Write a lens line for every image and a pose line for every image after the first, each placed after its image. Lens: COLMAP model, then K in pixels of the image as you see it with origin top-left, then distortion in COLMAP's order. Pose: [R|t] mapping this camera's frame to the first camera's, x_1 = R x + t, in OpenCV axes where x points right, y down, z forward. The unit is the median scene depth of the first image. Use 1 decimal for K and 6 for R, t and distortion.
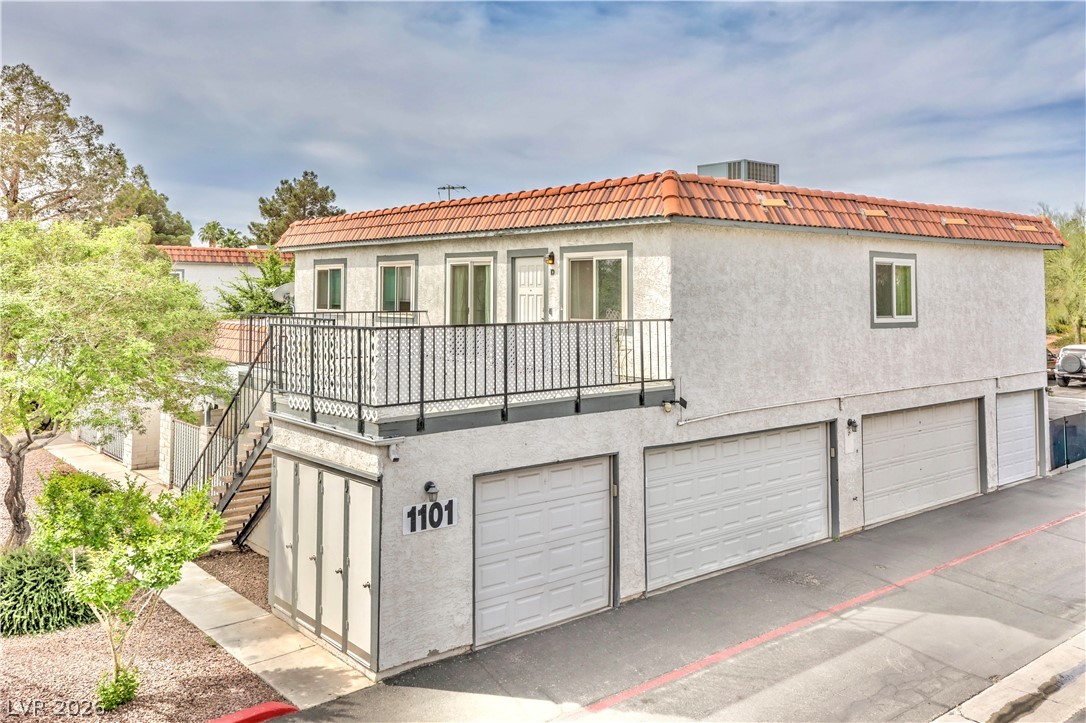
lens RADIAL K [[893.0, 0, 543.0], [0, 893.0, 361.5], [0, 0, 1]] dist [0.050097, -0.001033]
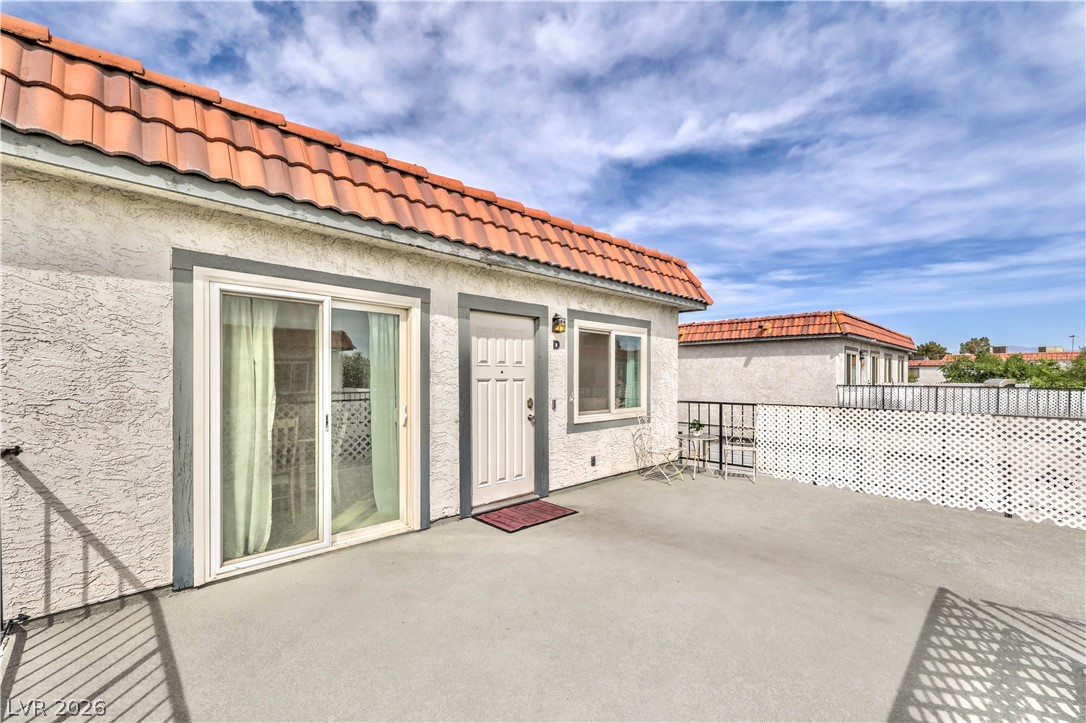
lens RADIAL K [[448.2, 0, 543.9], [0, 448.2, 375.1], [0, 0, 1]] dist [0.017720, 0.000142]
pose [[-0.067219, -0.001210, 0.997738, -0.316289], [0.075679, 0.997112, 0.006308, -0.080664], [-0.994864, 0.075932, -0.066933, 1.034597]]
